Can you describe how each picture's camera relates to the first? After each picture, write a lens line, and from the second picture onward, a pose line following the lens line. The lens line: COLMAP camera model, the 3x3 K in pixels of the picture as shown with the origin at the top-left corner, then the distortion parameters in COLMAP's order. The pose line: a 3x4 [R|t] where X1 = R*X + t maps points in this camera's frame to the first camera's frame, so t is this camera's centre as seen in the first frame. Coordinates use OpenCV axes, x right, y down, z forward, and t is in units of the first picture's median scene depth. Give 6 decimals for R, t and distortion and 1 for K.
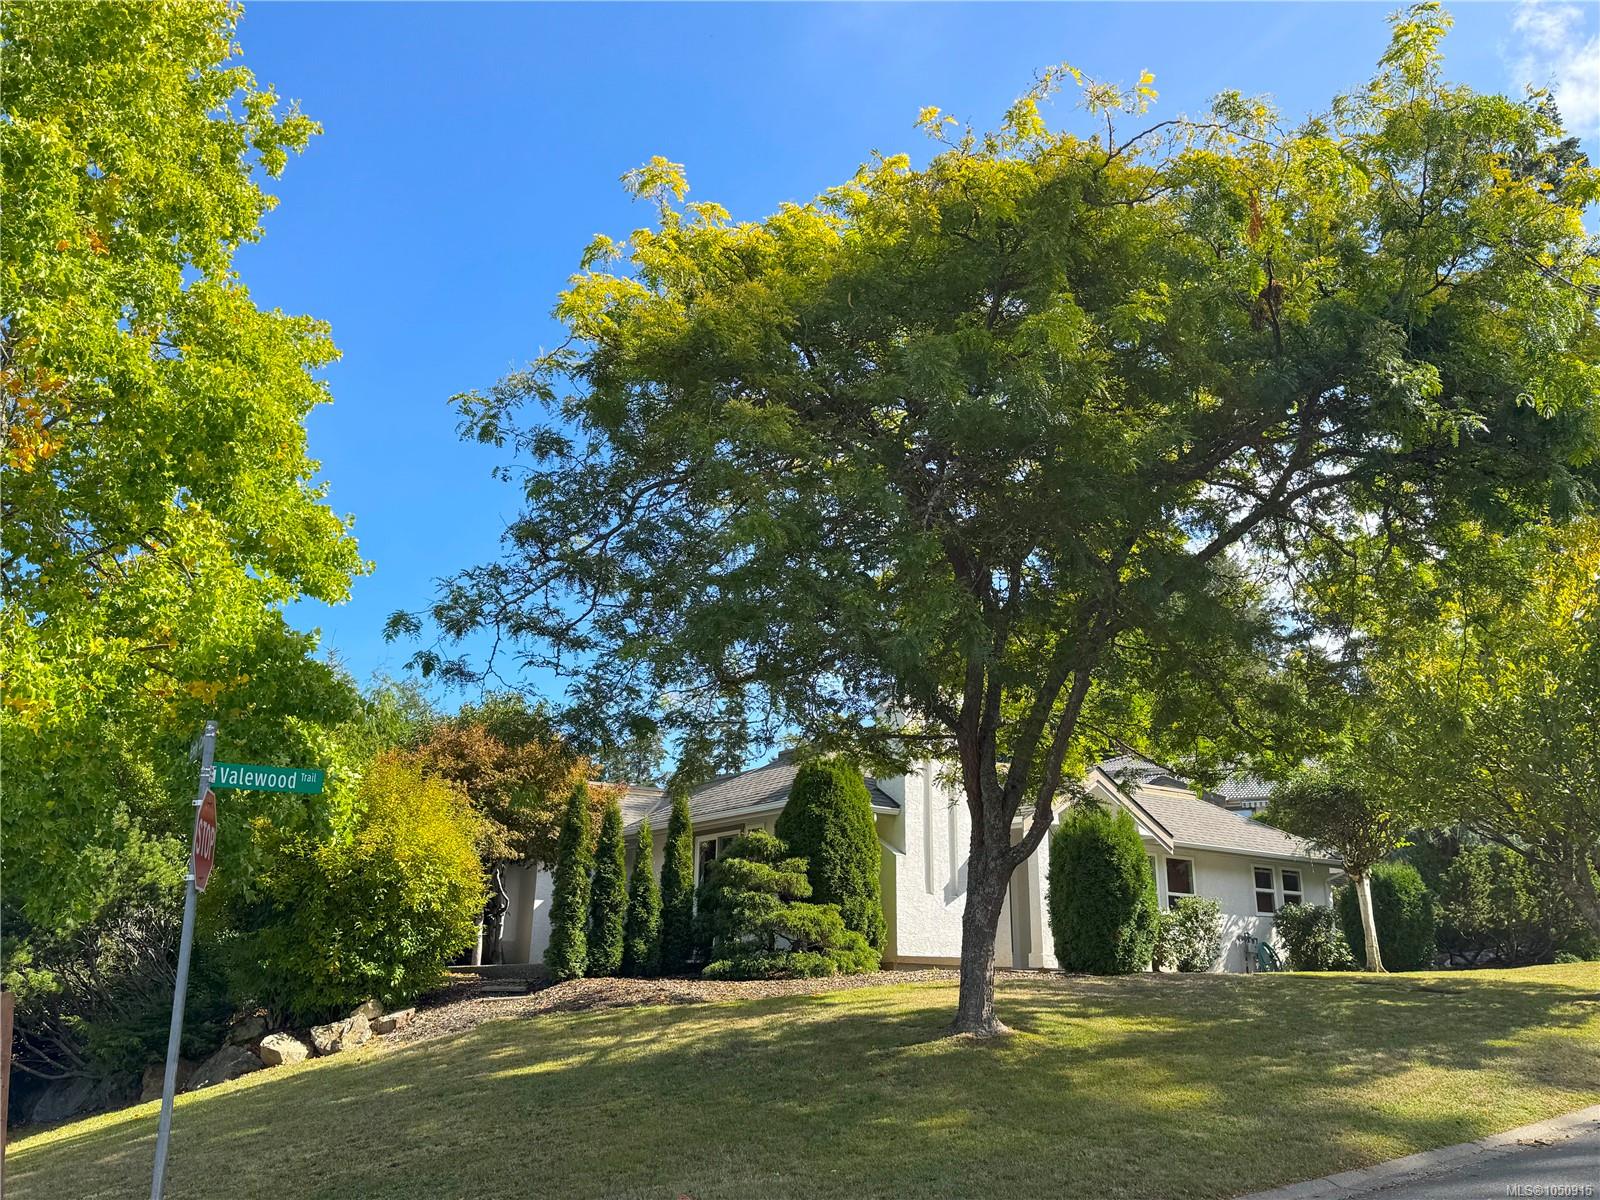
lens RADIAL K [[1326.2, 0, 800.0], [0, 1326.2, 600.0], [0, 0, 1]] dist [0.176187, -0.269665]
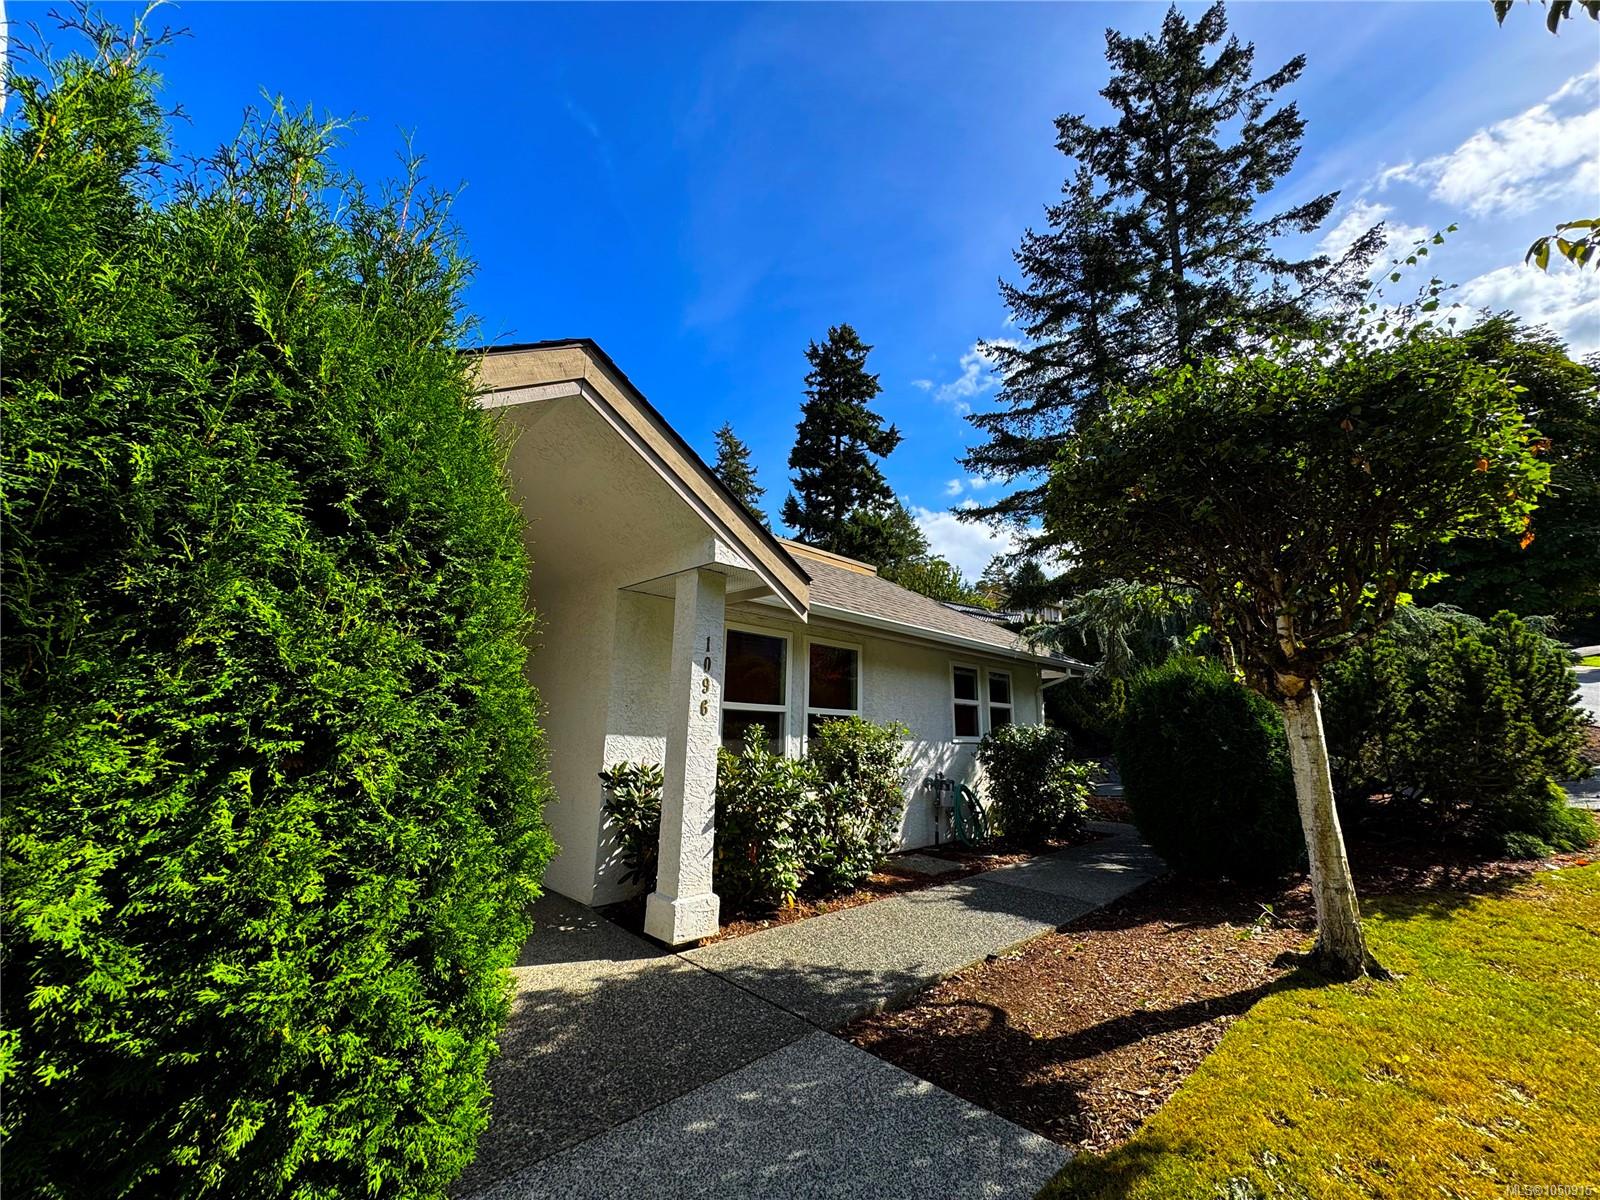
lens RADIAL K [[642.5, 0, 800.0], [0, 642.5, 600.0], [0, 0, 1]] dist [0.012928, -0.000151]
pose [[0.986611, 0.042263, 0.157521, 0.311180], [-0.054508, 0.995749, 0.074248, 0.213528], [-0.153713, -0.081840, 0.984720, 1.034015]]
